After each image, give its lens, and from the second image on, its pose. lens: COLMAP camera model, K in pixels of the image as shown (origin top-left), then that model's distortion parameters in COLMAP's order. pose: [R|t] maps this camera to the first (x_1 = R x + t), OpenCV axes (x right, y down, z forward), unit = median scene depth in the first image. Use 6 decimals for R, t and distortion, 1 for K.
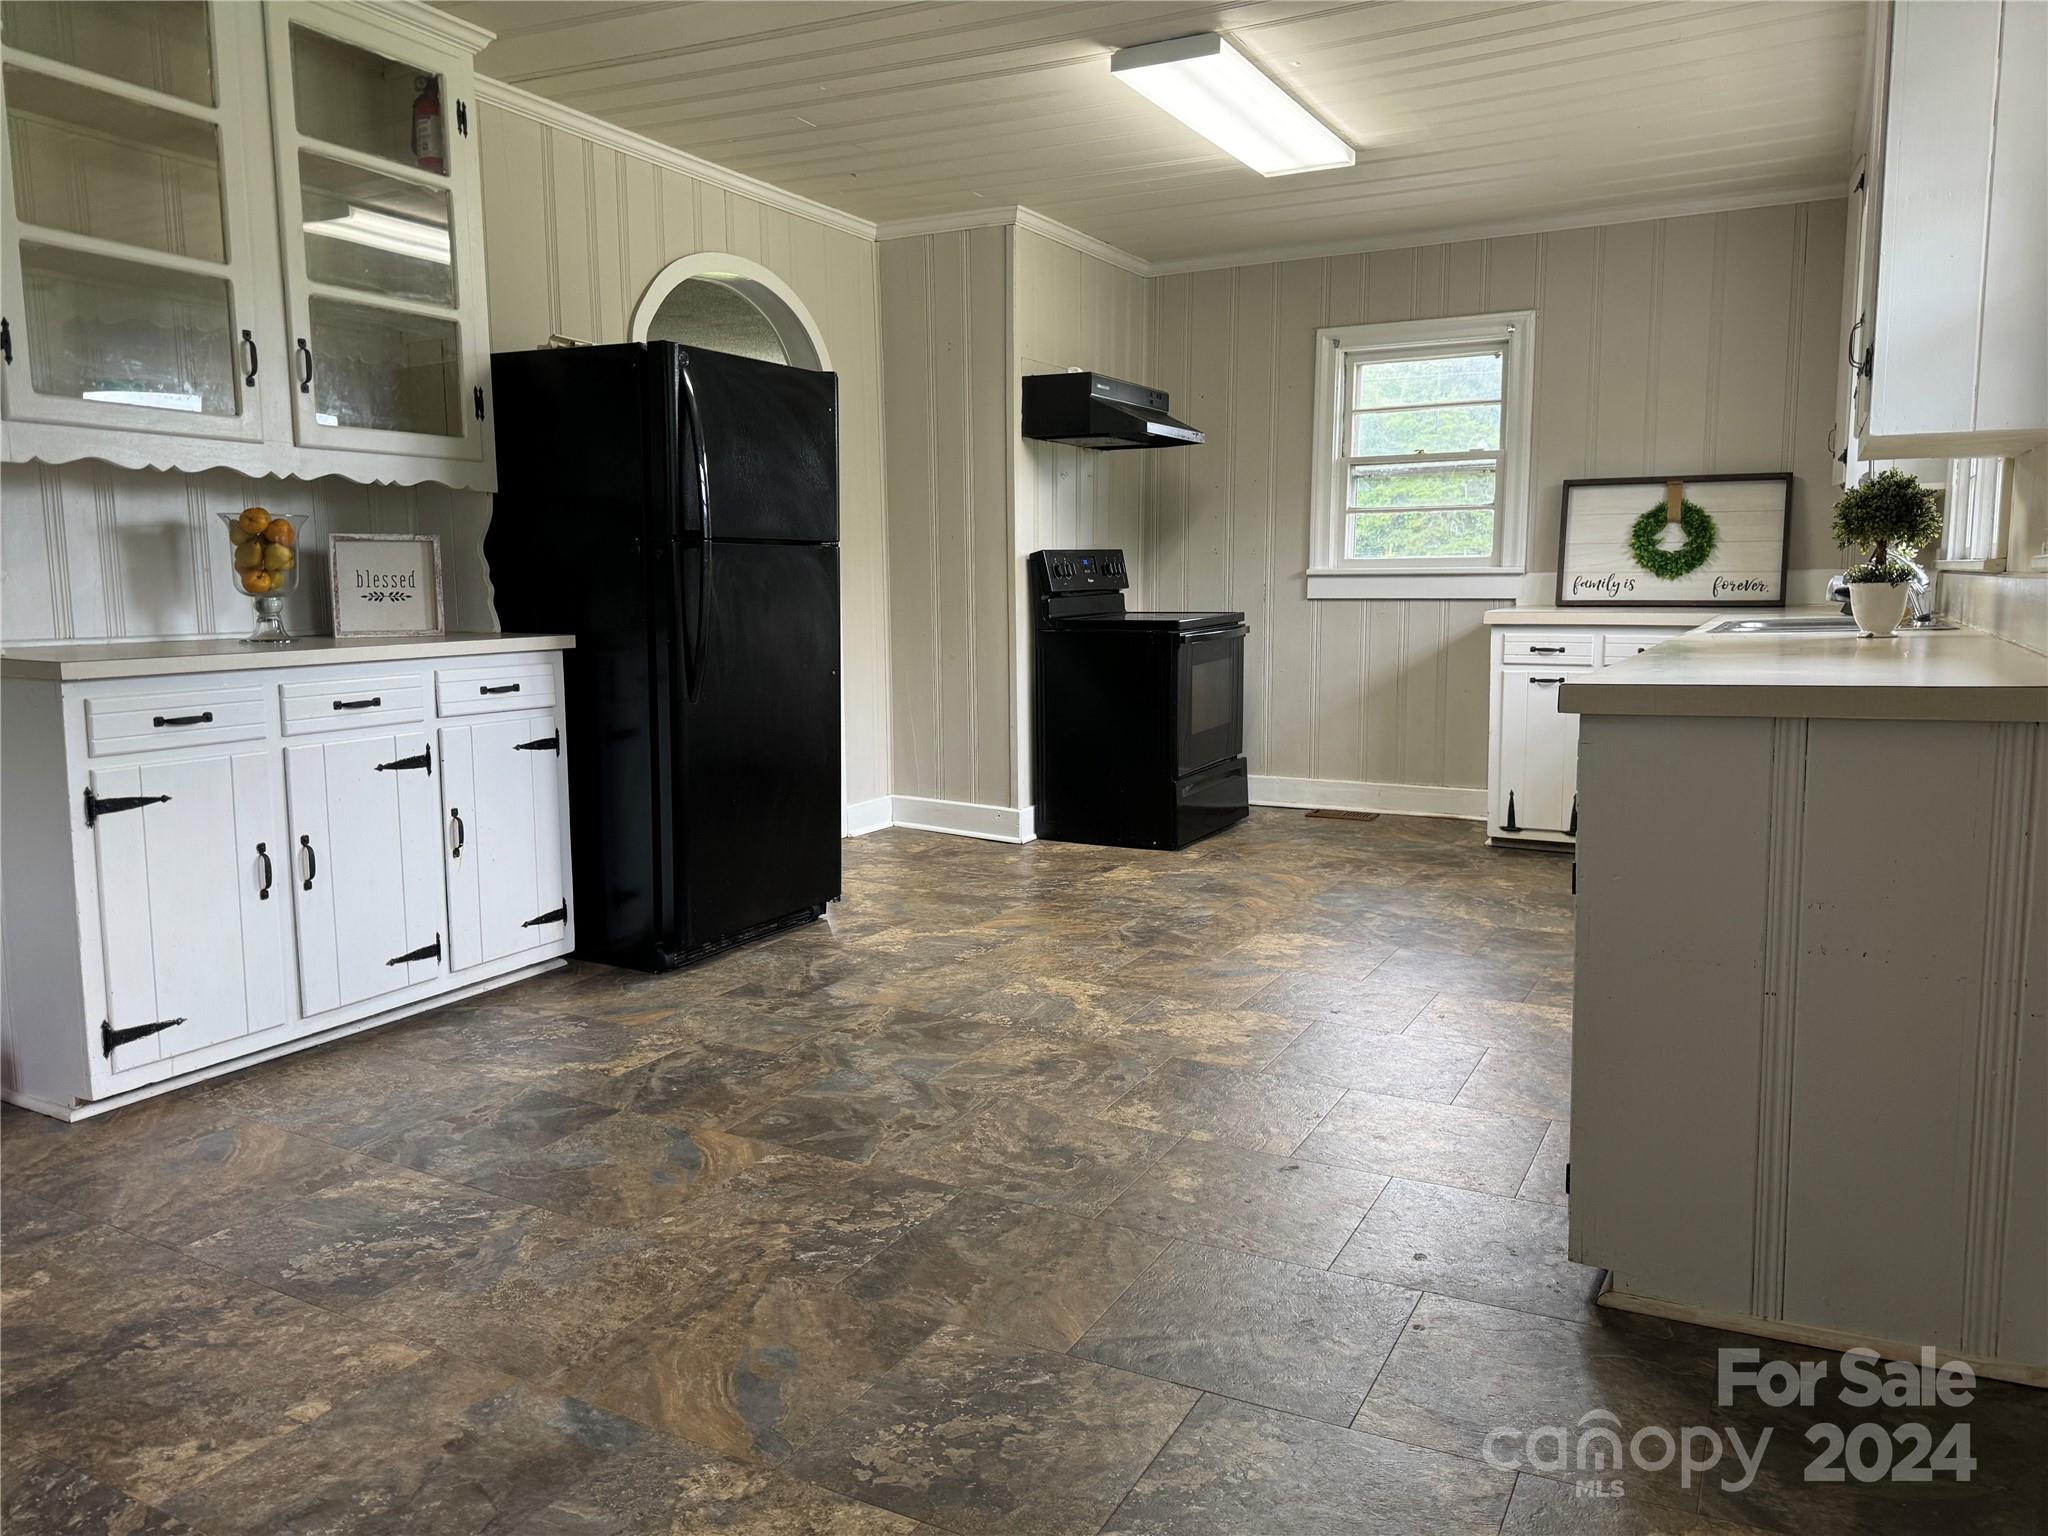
lens RADIAL K [[1457.4, 0, 1021.4], [0, 1457.4, 762.3], [0, 0, 1]] dist [0.052630, -0.065285]
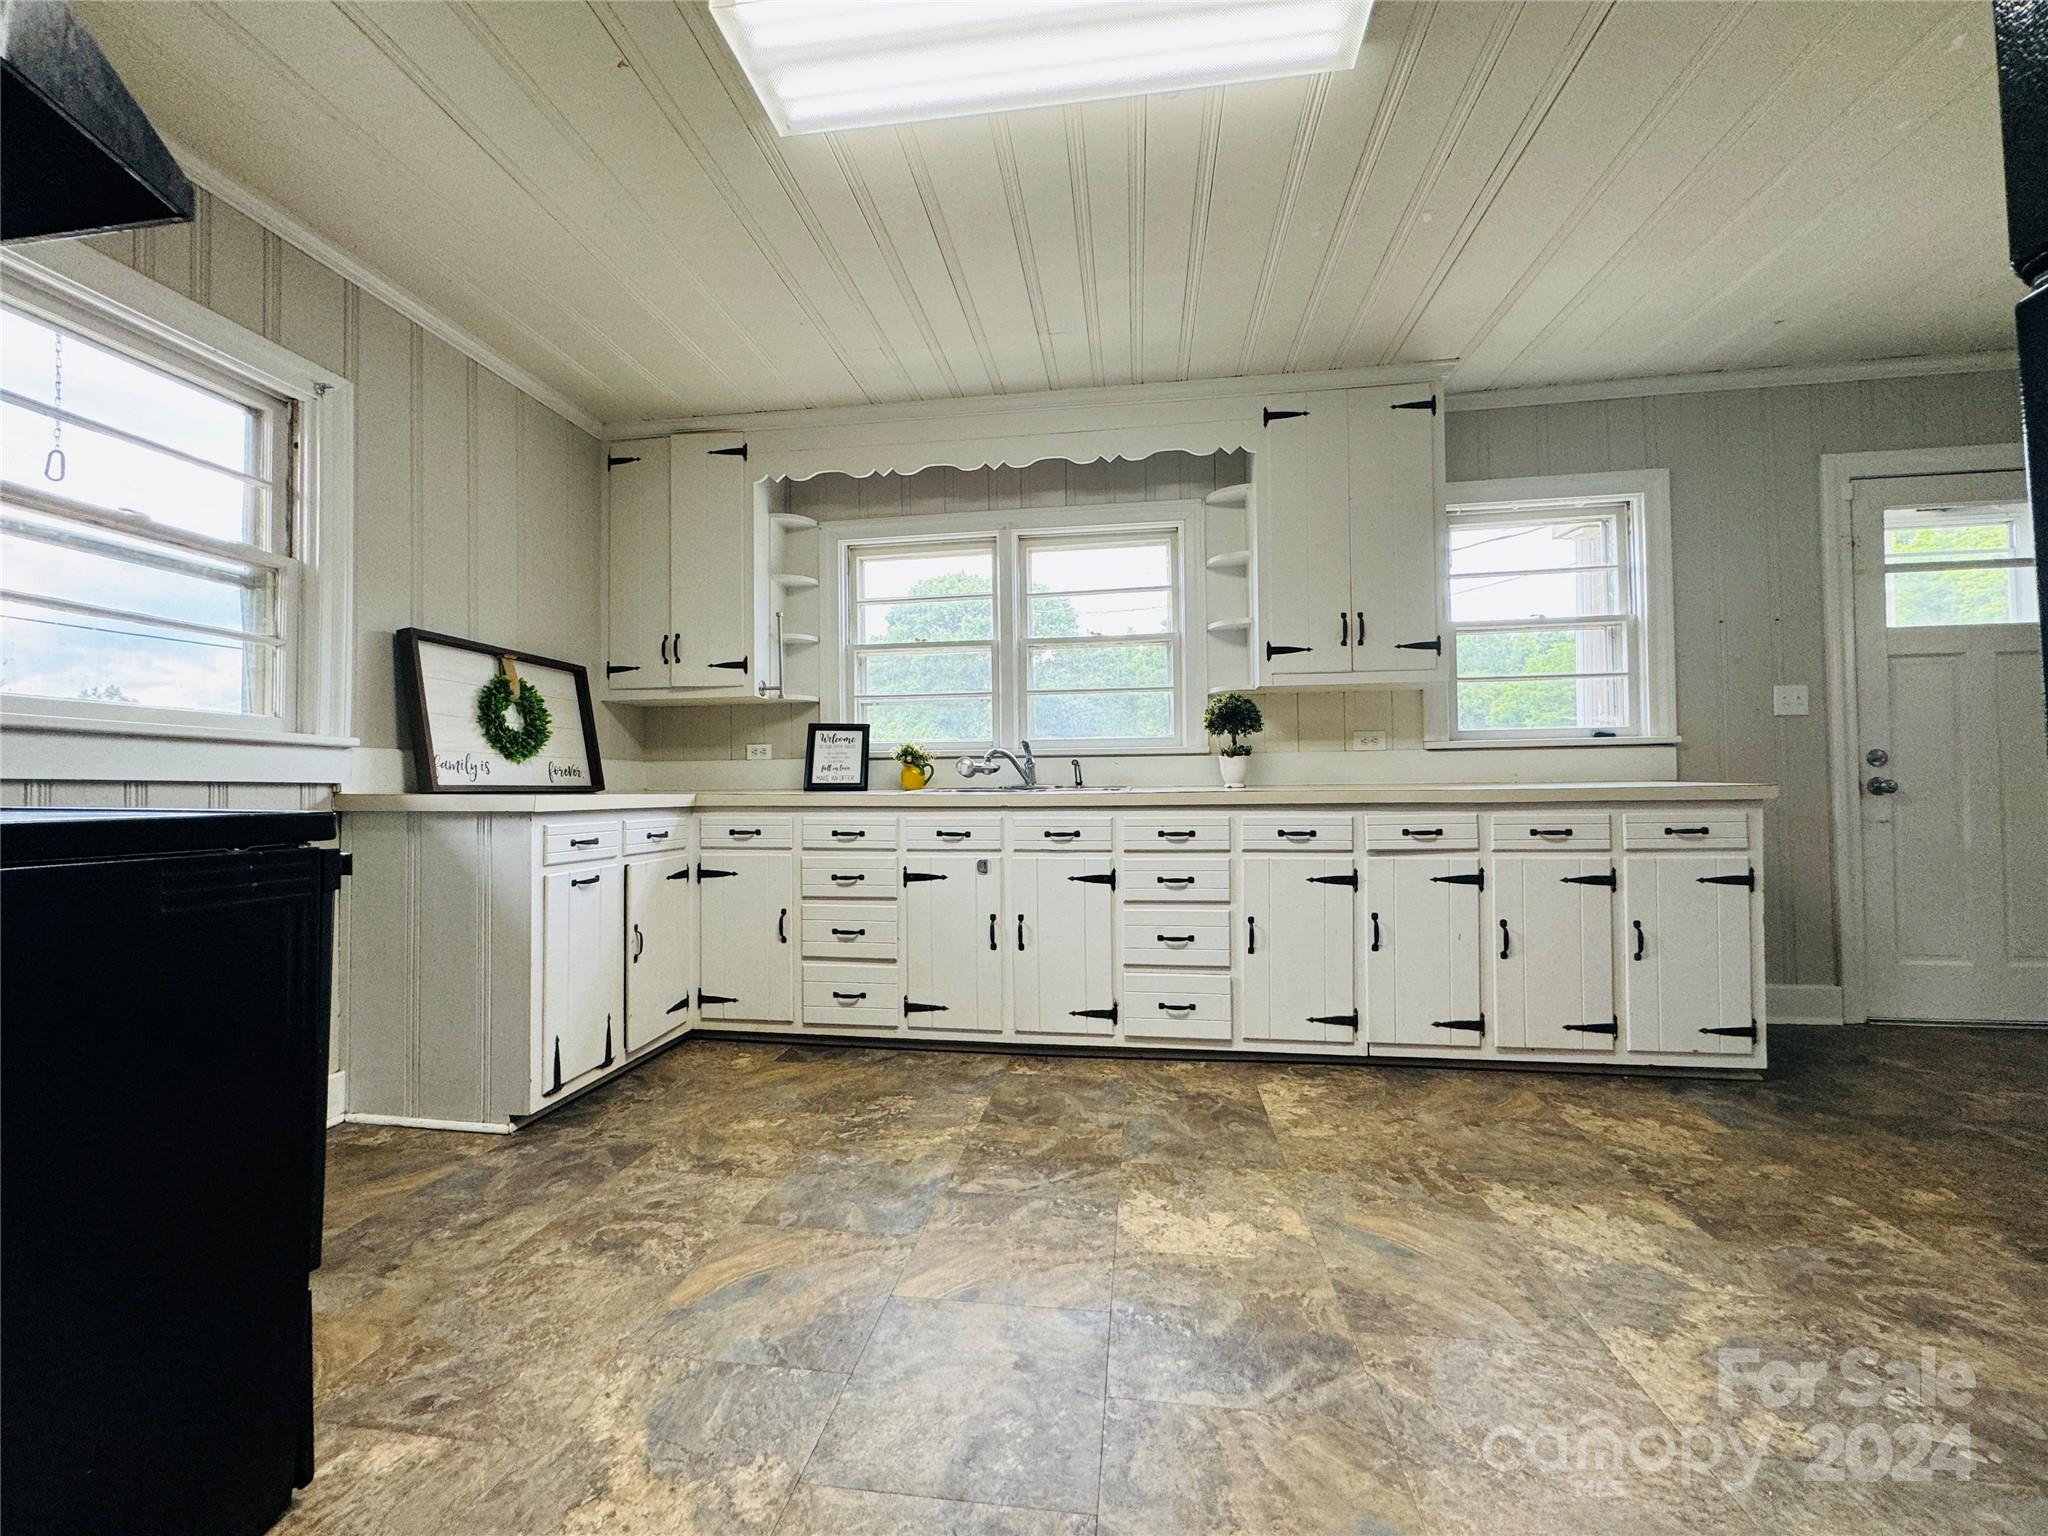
lens RADIAL K [[816.4, 0, 1014.2], [0, 816.4, 774.9], [0, 0, 1]] dist [-0.002920, 0.001232]
pose [[-0.354047, 0.034287, 0.934599, -0.132642], [0.124733, 0.992131, 0.010854, -0.086066], [-0.926872, 0.120418, -0.355538, 0.912224]]
